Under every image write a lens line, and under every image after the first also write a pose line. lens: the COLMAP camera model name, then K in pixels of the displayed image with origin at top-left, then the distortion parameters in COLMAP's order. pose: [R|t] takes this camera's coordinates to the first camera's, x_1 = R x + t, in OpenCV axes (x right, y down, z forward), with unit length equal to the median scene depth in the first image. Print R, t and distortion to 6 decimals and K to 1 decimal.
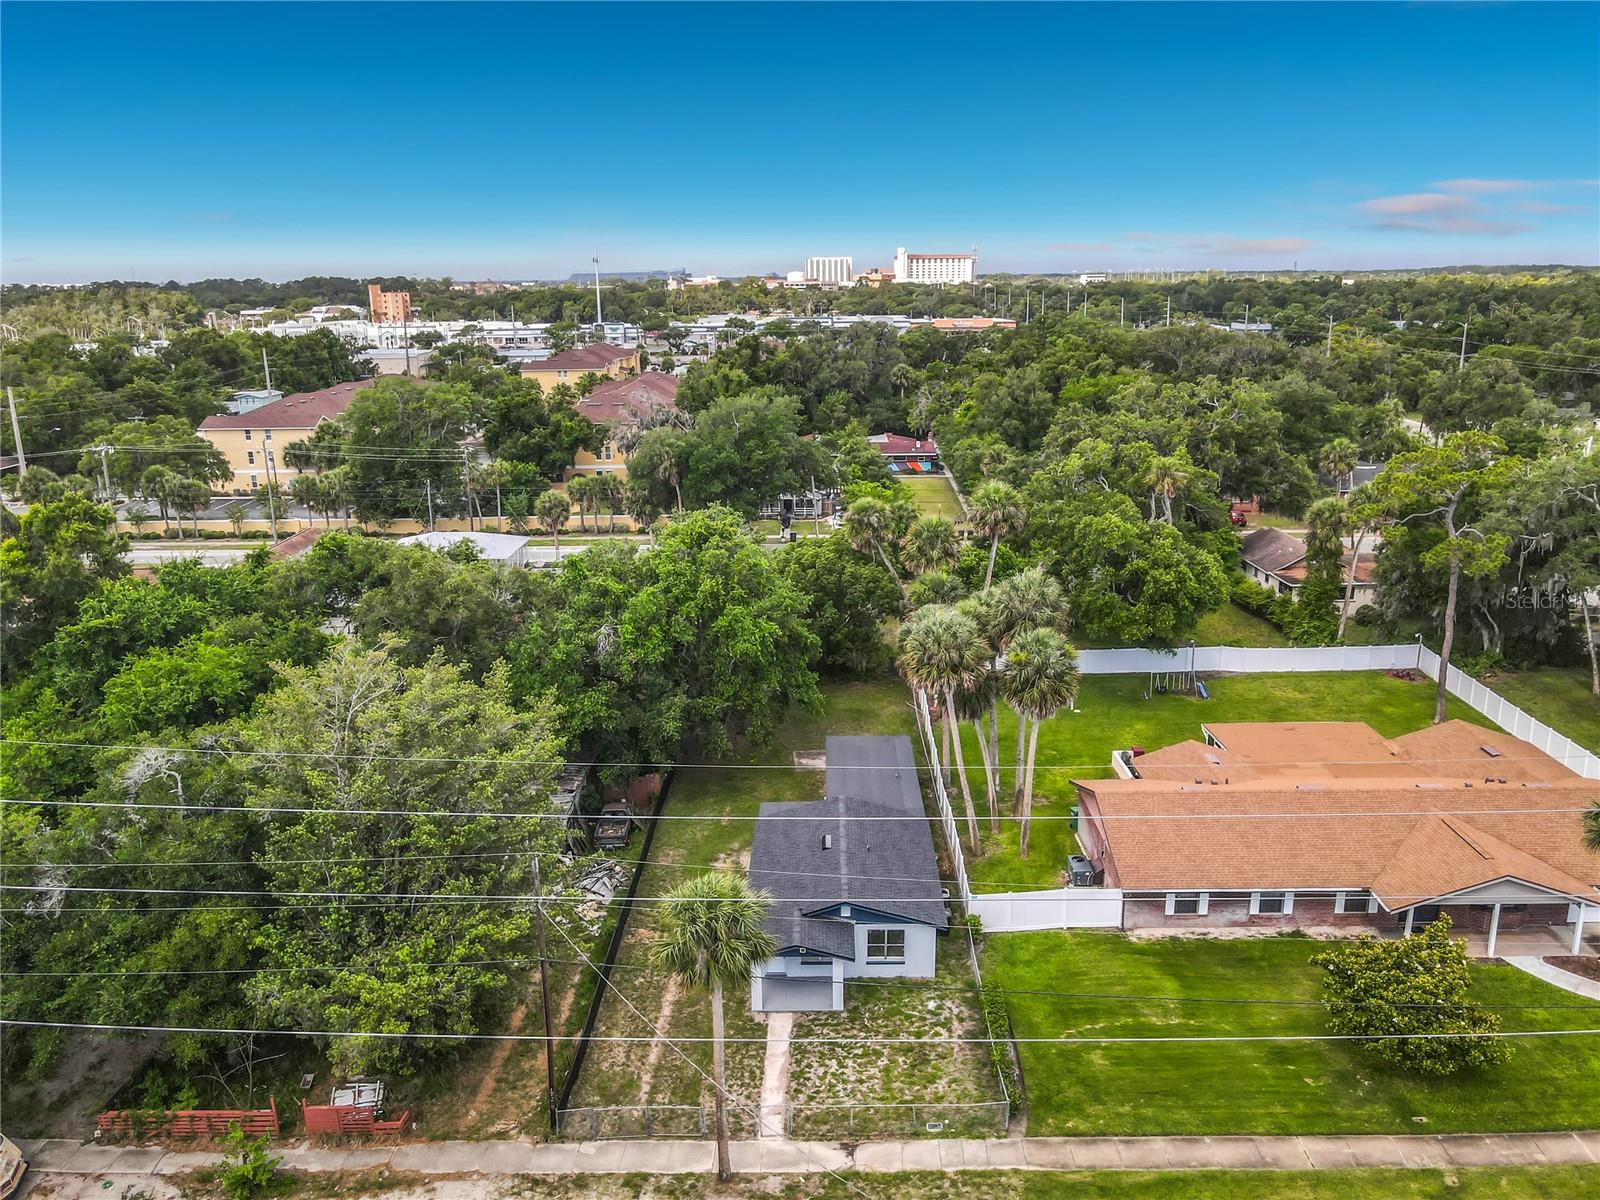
lens RADIAL K [[1195.4, 0, 820.7], [0, 1195.4, 603.6], [0, 0, 1]] dist [-0.009966, 0.006558]
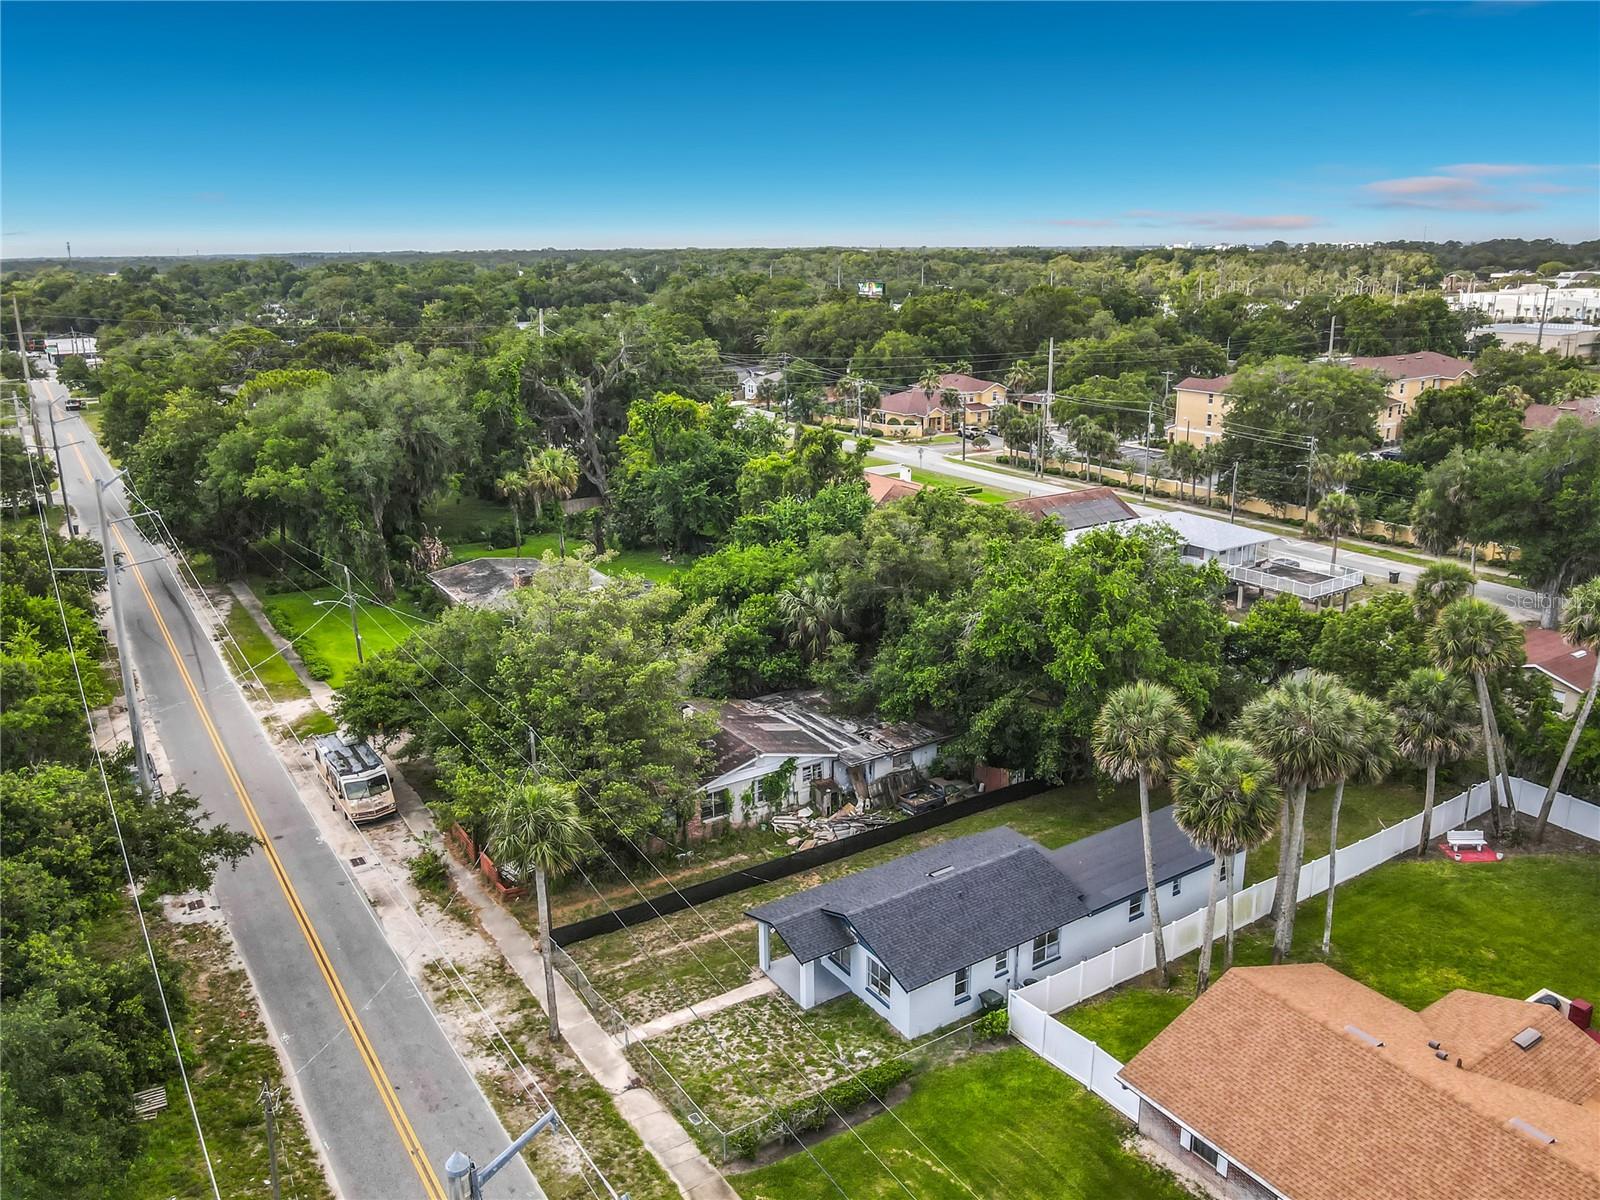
lens RADIAL K [[1212.4, 0, 817.9], [0, 1212.4, 590.8], [0, 0, 1]] dist [-0.016991, 0.000800]
pose [[0.553840, 0.233020, -0.799352, 0.830223], [-0.217101, 0.967246, 0.131542, -0.155154], [0.803821, 0.100686, 0.586288, 0.398388]]
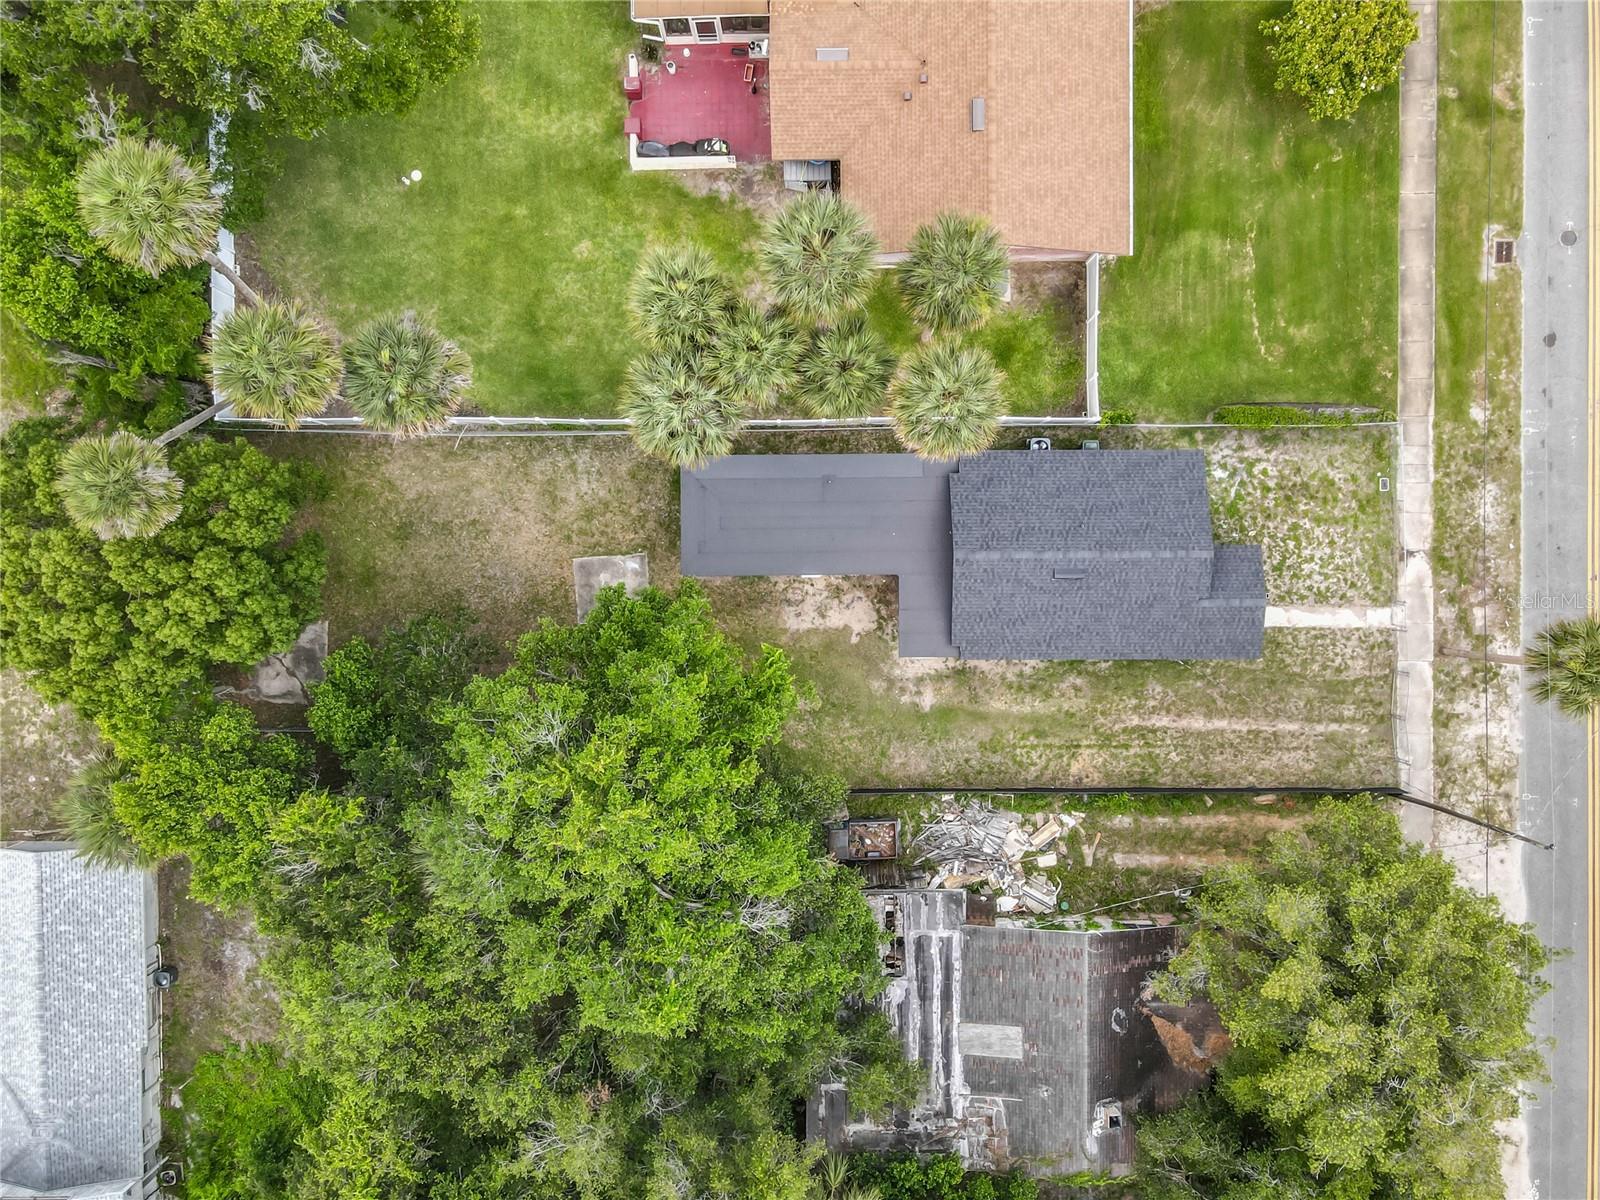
lens RADIAL K [[1184.3, 0, 794.1], [0, 1184.3, 595.7], [0, 0, 1]] dist [0.024929, -0.003123]
pose [[-0.008744, -0.999912, -0.010008, -0.001218], [0.262235, -0.011951, 0.964930, -0.848587], [-0.964964, 0.005813, 0.262316, 1.186068]]
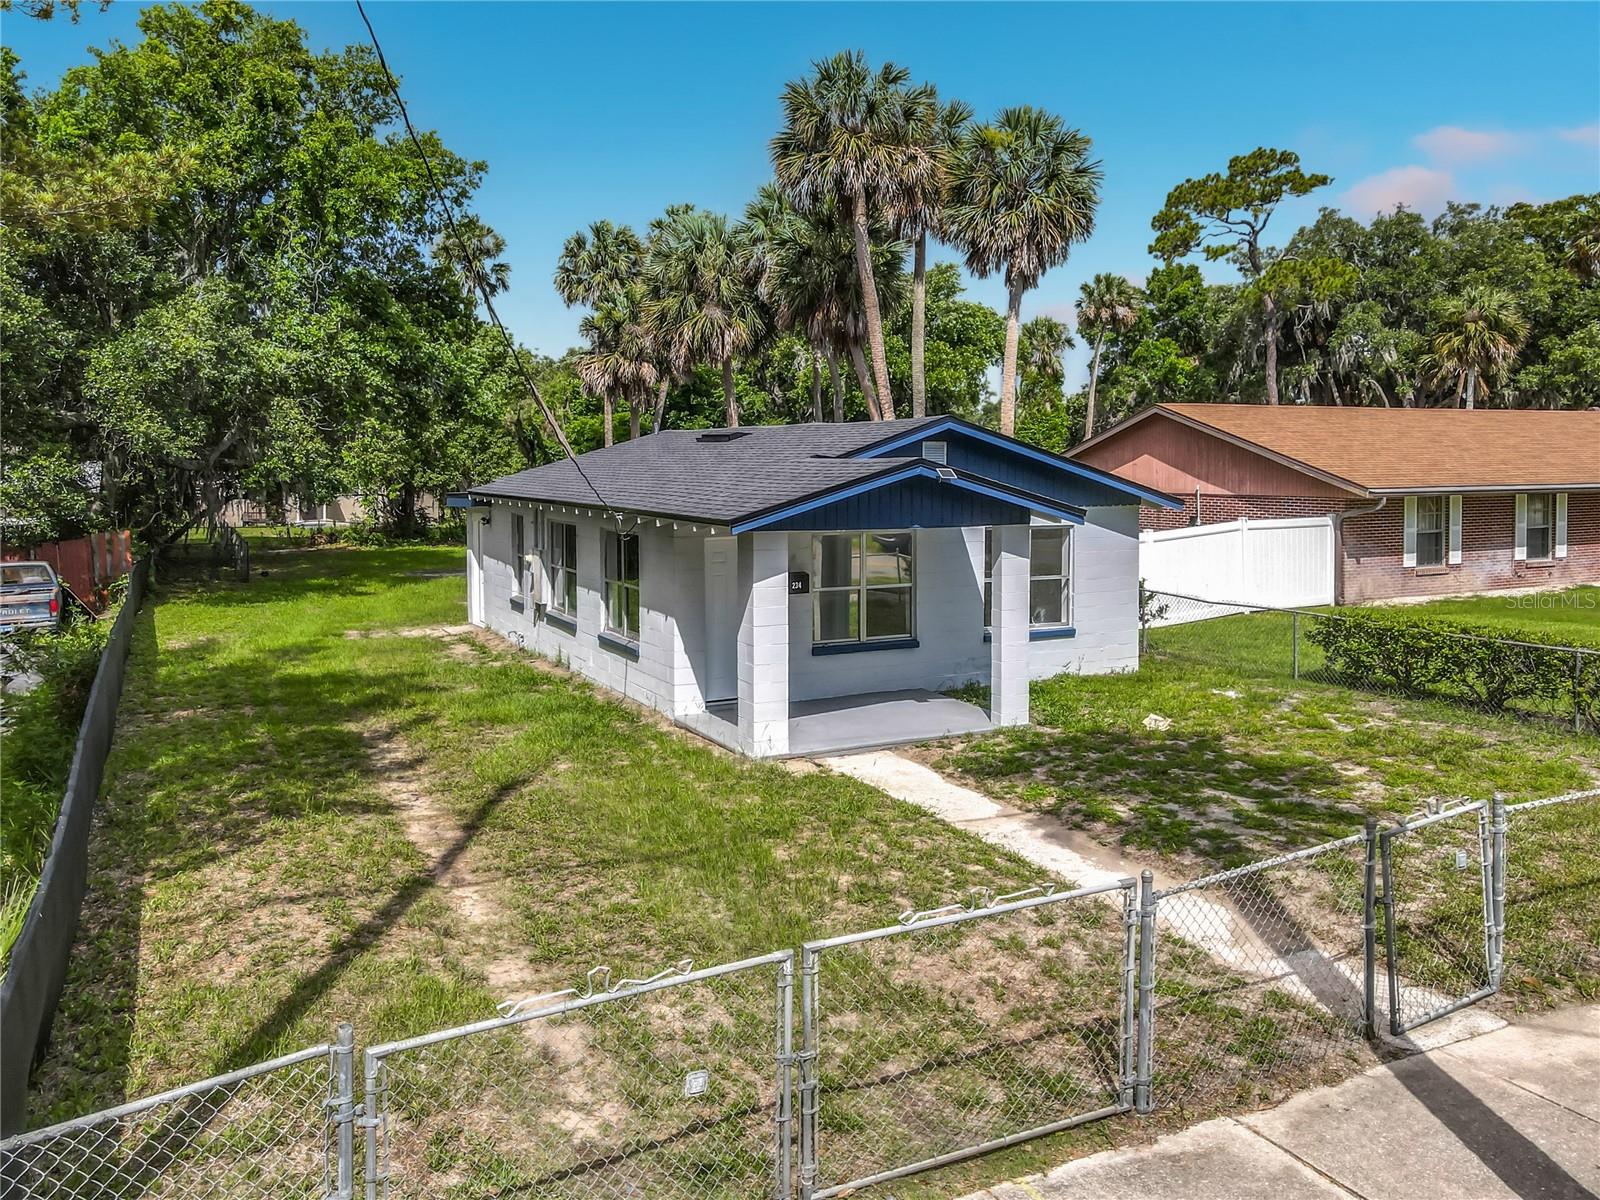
lens RADIAL K [[1230.5, 0, 779.4], [0, 1230.5, 520.2], [0, 0, 1]] dist [0.008433, 0.004031]
pose [[0.893507, -0.017516, 0.448708, -0.189972], [0.116656, 0.973986, -0.194275, 0.371716], [-0.433632, 0.225931, 0.872306, 0.807470]]
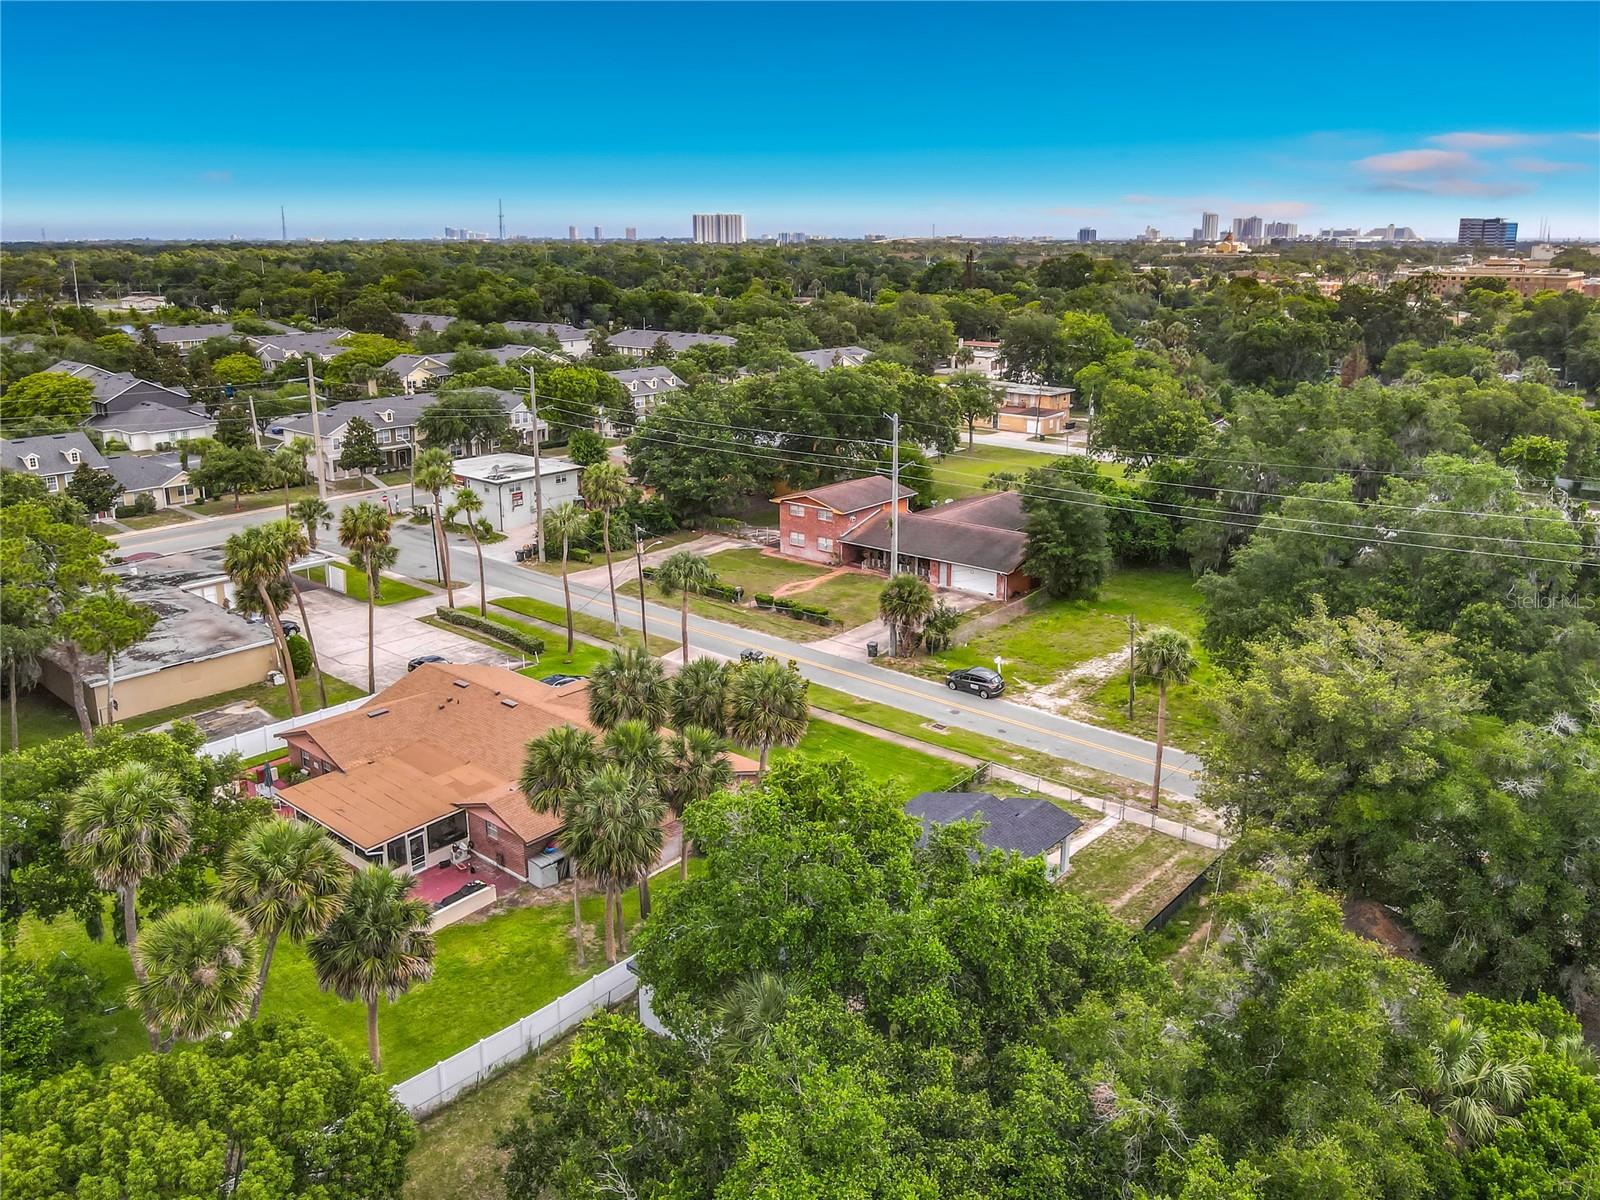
lens RADIAL K [[1202.1, 0, 816.7], [0, 1202.1, 598.5], [0, 0, 1]] dist [0.010473, 0.006805]
pose [[-0.758624, -0.178834, 0.626505, -0.669889], [0.179918, 0.866699, 0.465256, -0.622956], [-0.626194, 0.465674, -0.625323, 2.010818]]
